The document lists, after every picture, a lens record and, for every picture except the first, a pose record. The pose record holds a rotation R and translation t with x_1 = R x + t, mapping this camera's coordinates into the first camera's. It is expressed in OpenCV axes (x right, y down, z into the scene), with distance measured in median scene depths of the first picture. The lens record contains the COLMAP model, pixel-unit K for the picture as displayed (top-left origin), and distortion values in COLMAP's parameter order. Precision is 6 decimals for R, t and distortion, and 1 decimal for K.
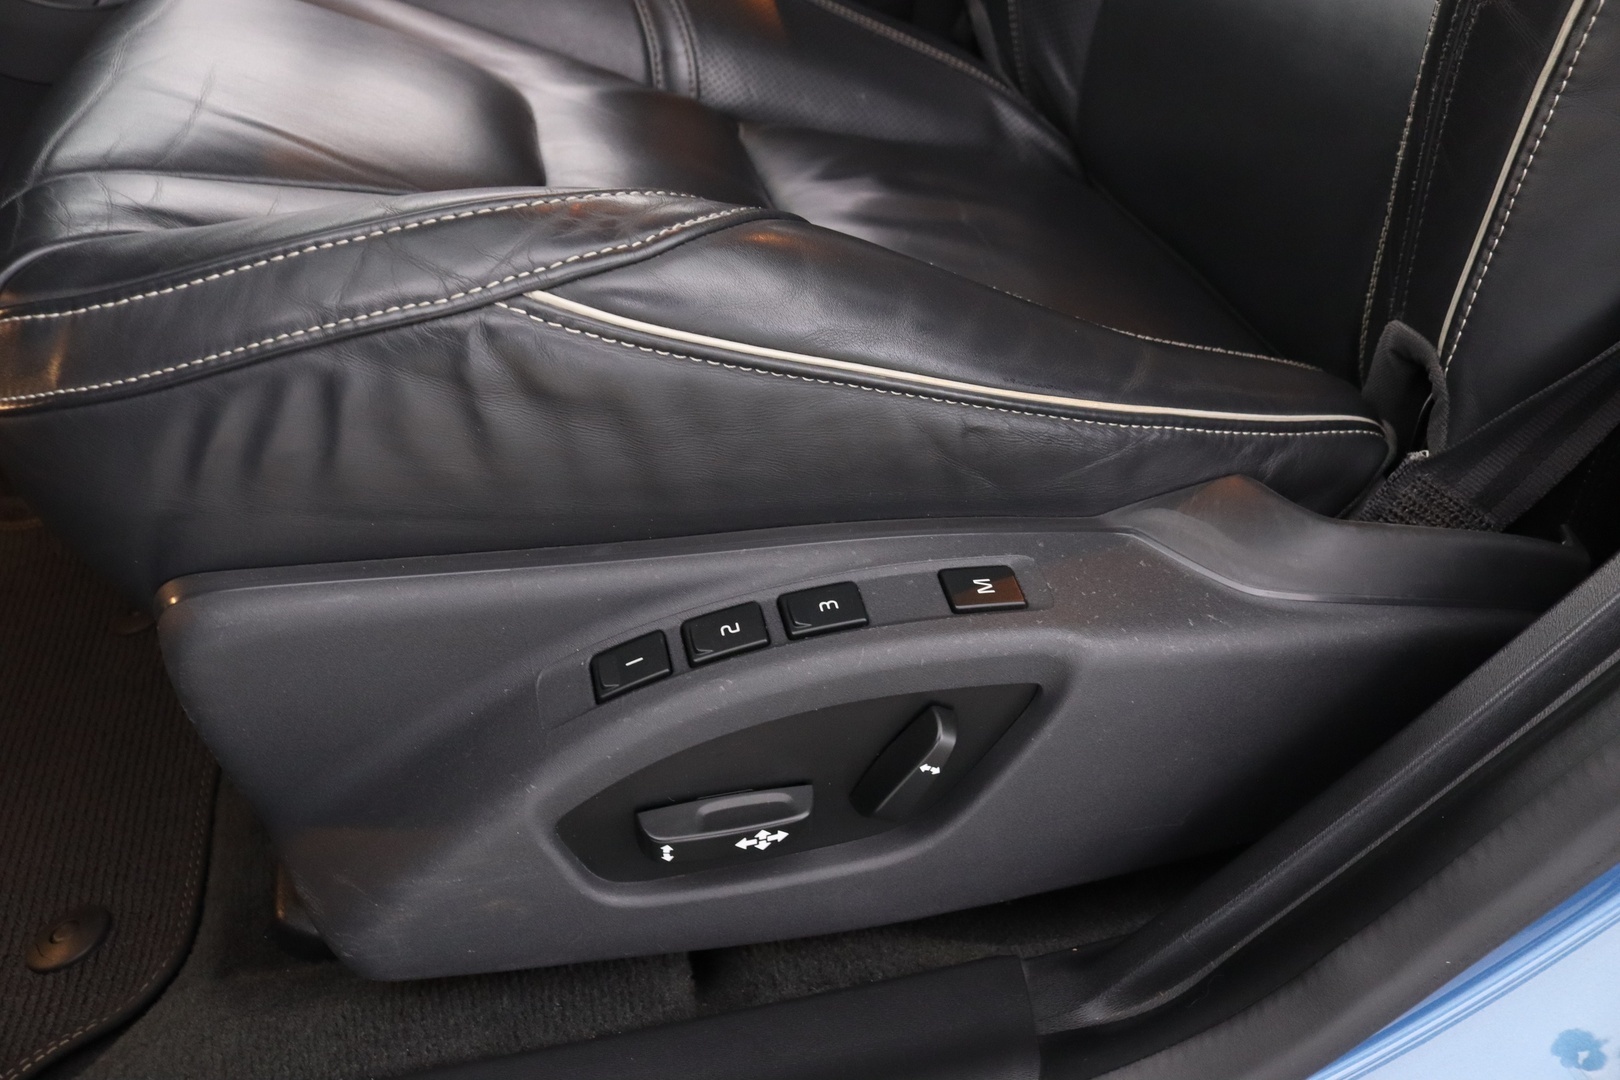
lens RADIAL K [[1314.9, 0, 784.4], [0, 1314.9, 558.8], [0, 0, 1]] dist [-0.161364, 0.113564]
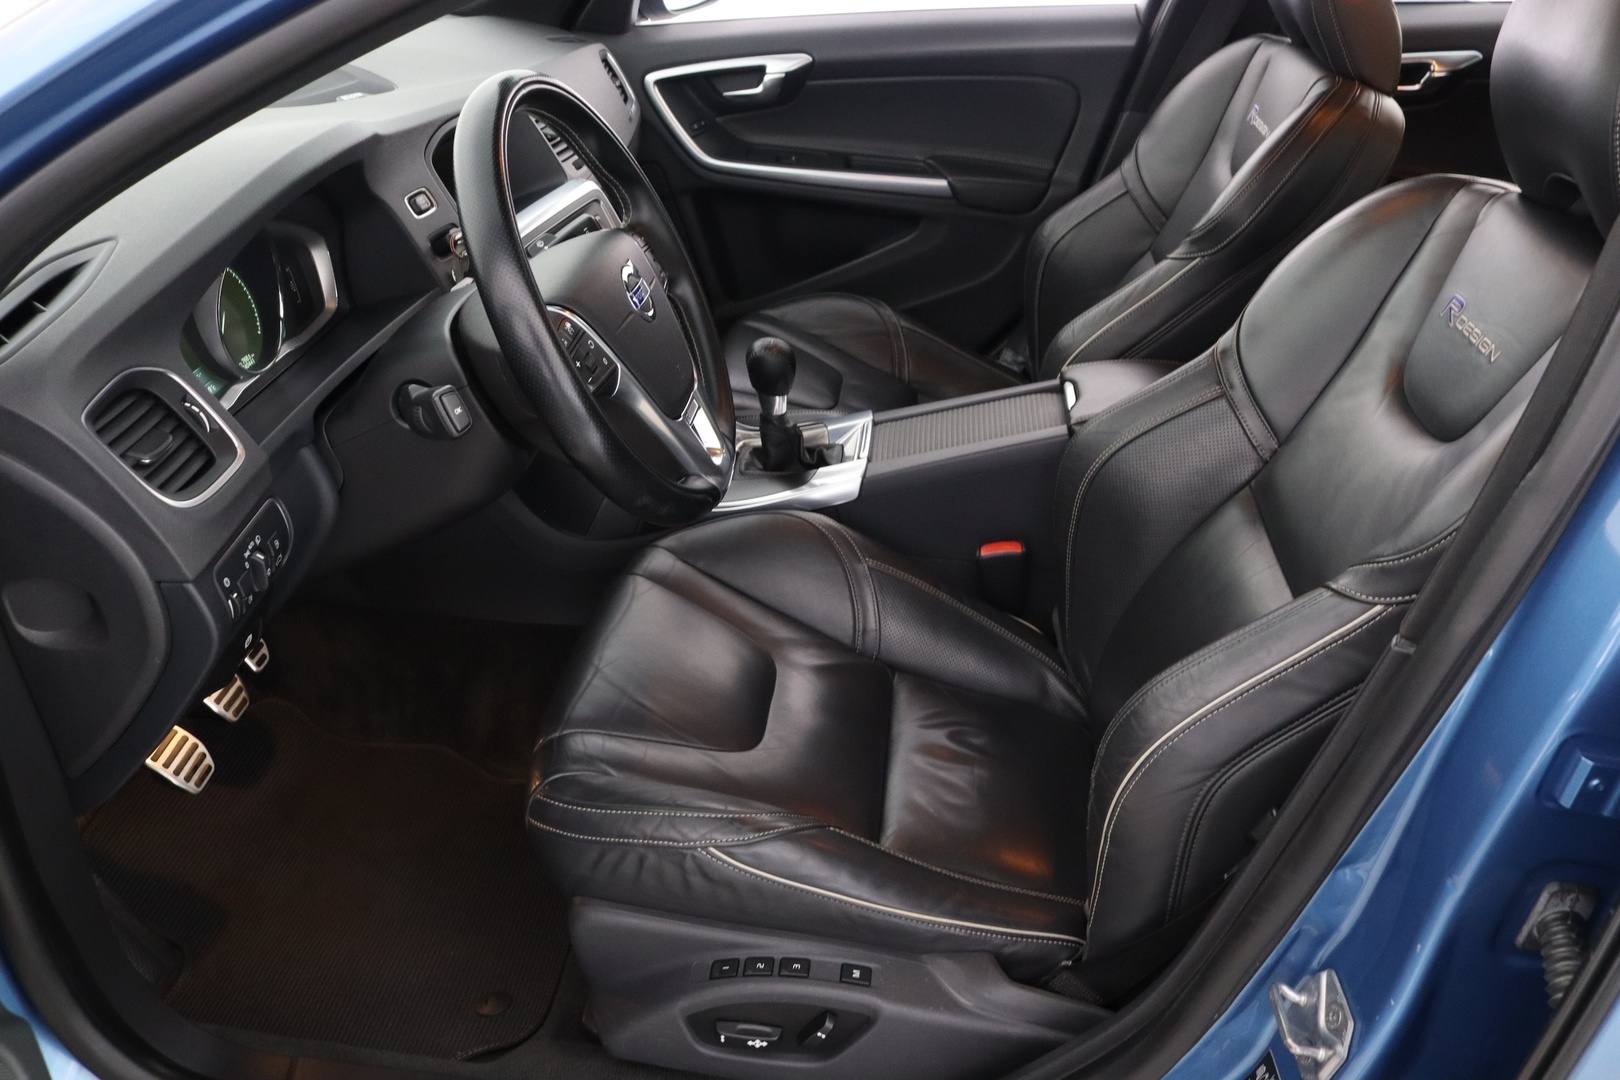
lens RADIAL K [[1314.9, 0, 784.4], [0, 1314.9, 558.8], [0, 0, 1]] dist [-0.161364, 0.113564]
pose [[0.941450, 0.182385, -0.283560, 0.610723], [-0.219244, 0.970118, -0.103936, -0.495330], [0.256131, 0.160019, 0.953305, -1.693326]]
